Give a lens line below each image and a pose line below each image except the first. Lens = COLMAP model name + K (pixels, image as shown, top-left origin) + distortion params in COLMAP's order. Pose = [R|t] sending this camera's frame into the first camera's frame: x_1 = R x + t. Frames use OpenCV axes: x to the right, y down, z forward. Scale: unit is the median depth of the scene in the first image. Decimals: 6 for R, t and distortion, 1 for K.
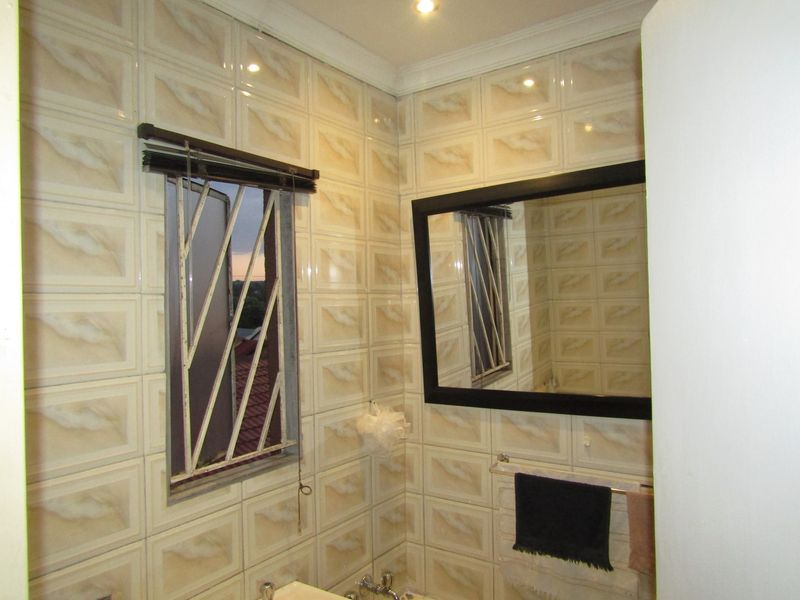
lens RADIAL K [[569.8, 0, 400.8], [0, 569.8, 296.0], [0, 0, 1]] dist [-0.018246, 0.003446]
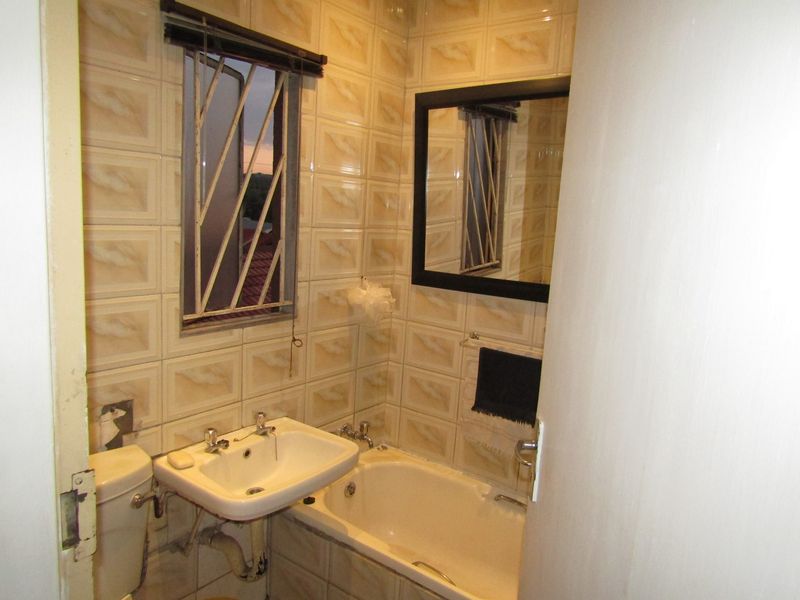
lens RADIAL K [[569.8, 0, 399.1], [0, 569.8, 301.5], [0, 0, 1]] dist [-0.018246, 0.003446]
pose [[0.995644, 0.089088, -0.027504, 0.059887], [-0.083140, 0.981830, 0.170583, 0.038259], [0.042201, -0.167553, 0.984959, -0.120127]]
